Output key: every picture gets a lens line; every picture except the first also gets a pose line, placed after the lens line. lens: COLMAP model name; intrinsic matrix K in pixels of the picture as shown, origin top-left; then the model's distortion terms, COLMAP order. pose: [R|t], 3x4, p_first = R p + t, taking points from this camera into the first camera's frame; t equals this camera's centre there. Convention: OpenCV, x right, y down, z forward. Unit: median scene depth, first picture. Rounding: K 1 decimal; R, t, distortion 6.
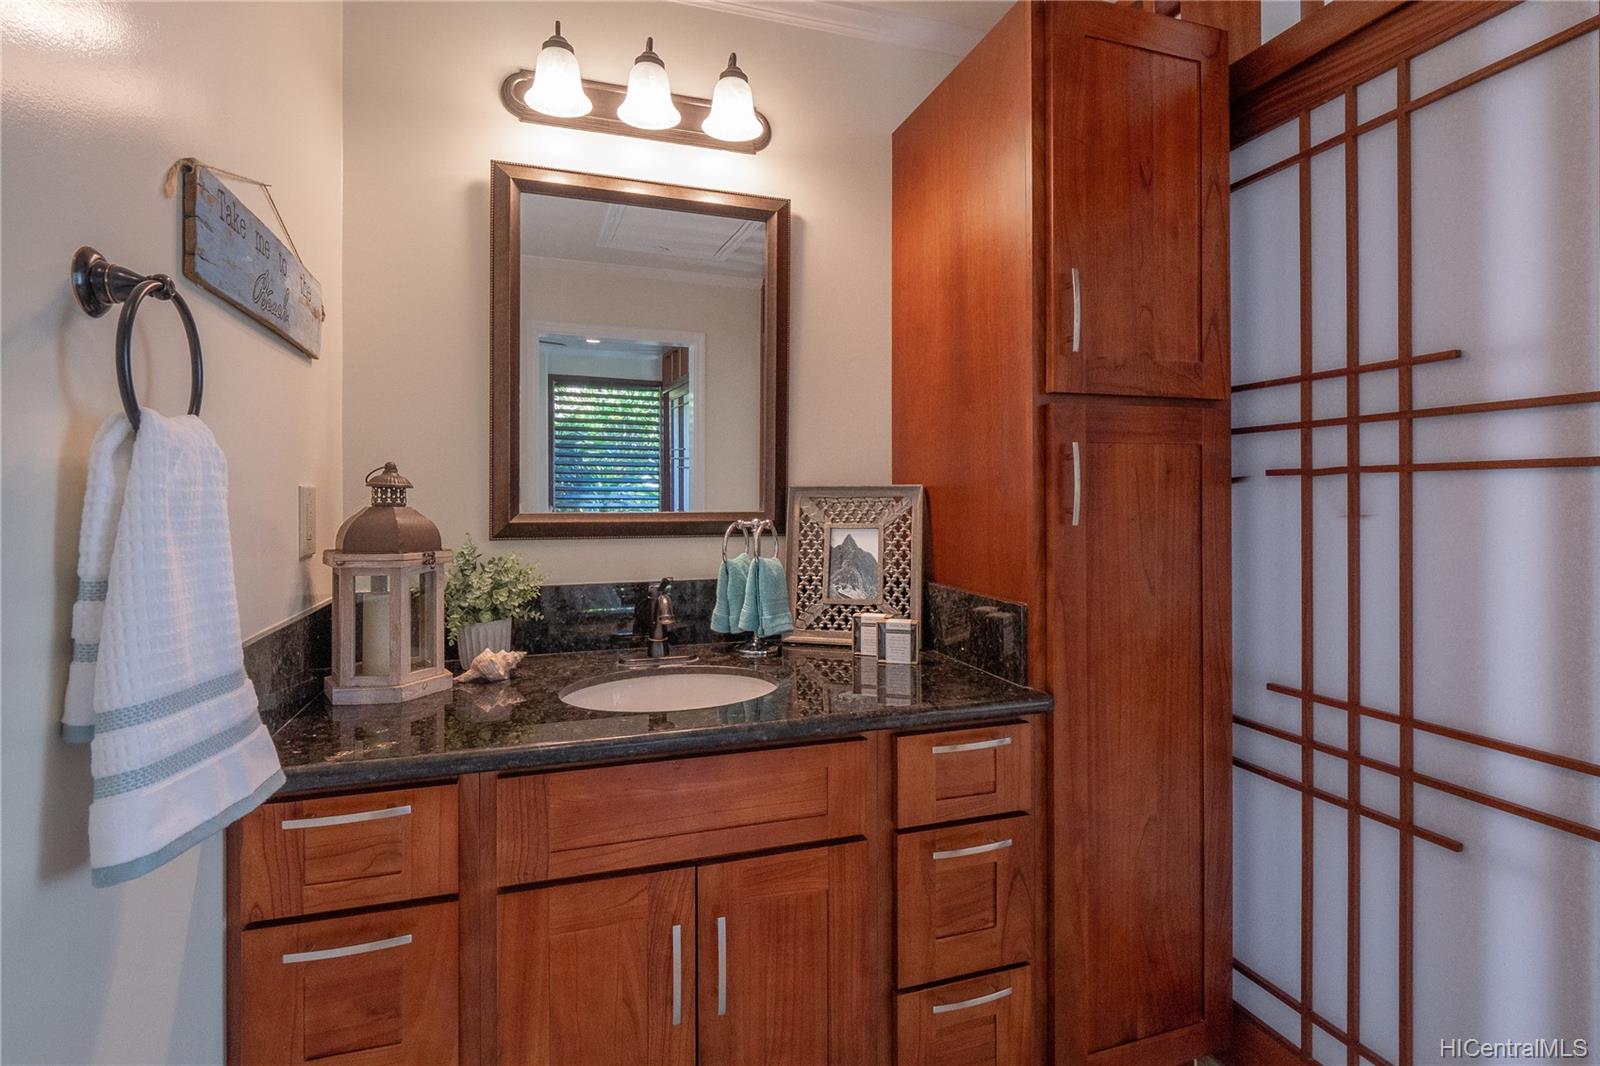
lens RADIAL K [[778.6, 0, 815.0], [0, 778.6, 491.2], [0, 0, 1]] dist [-0.000035, 0.001474]
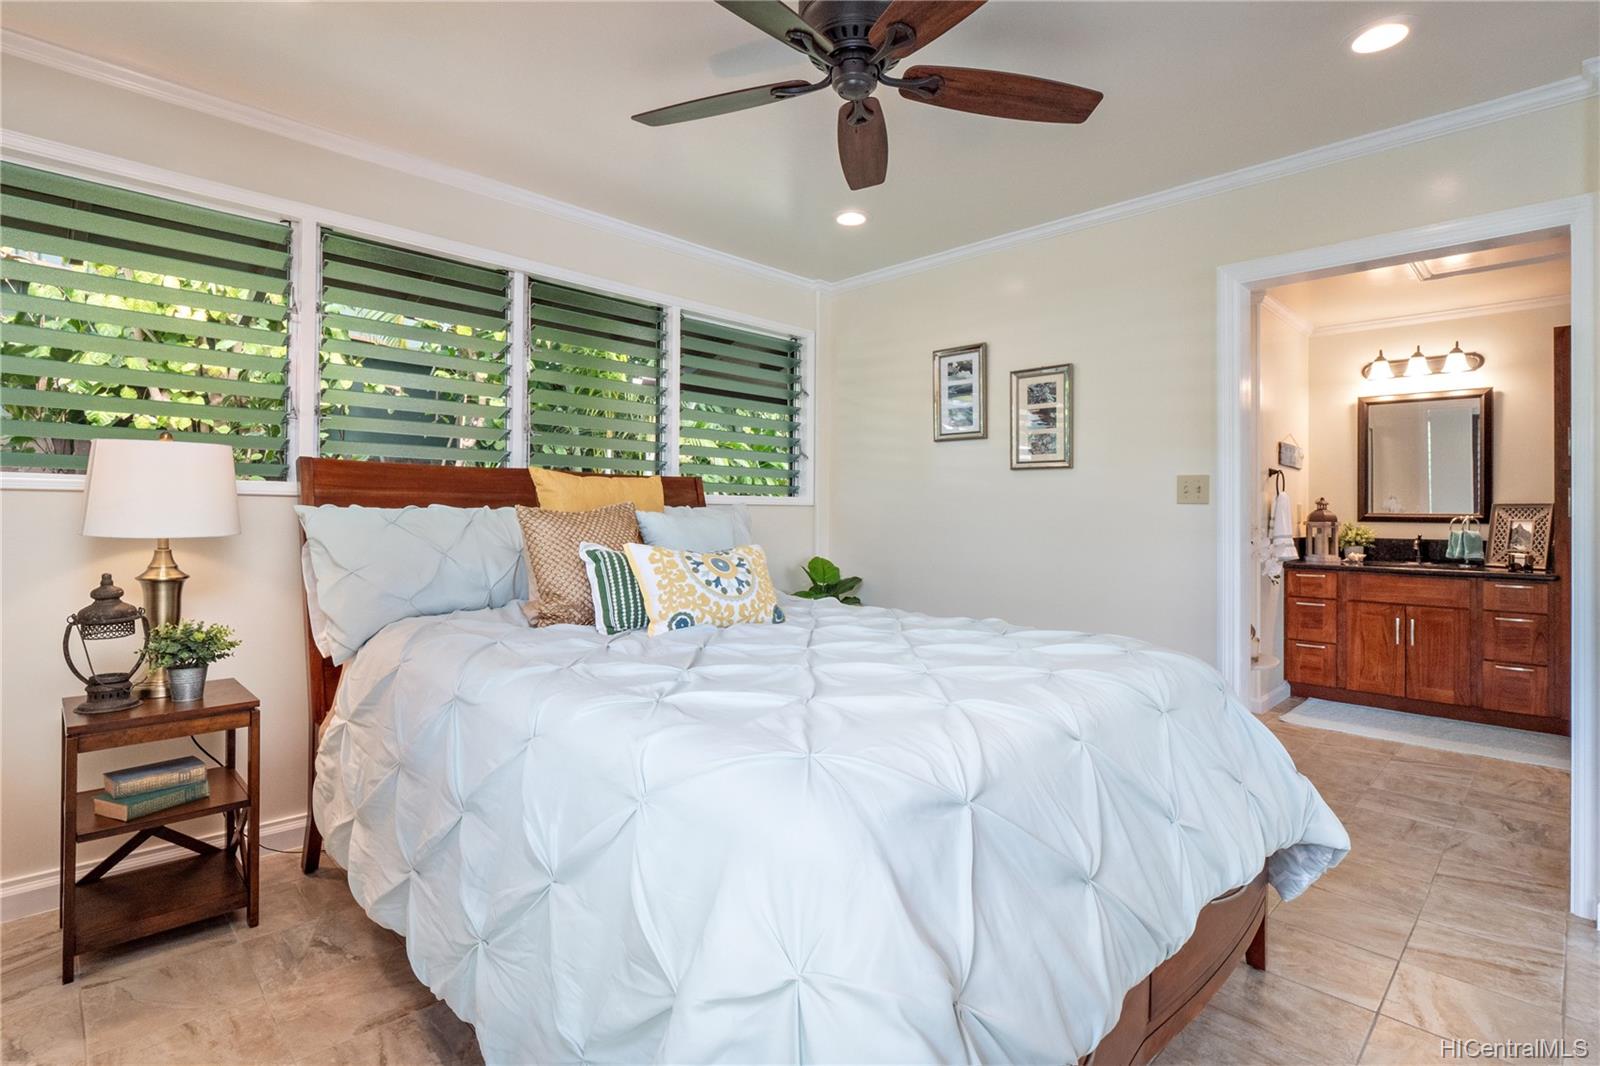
lens RADIAL K [[778.6, 0, 820.8], [0, 778.6, 502.8], [0, 0, 1]] dist [-0.000035, 0.001474]
pose [[0.452518, -0.000119, -0.891755, 1.471603], [-0.001251, 0.999999, -0.000768, -0.006081], [0.891754, 0.001463, 0.452518, -2.455731]]
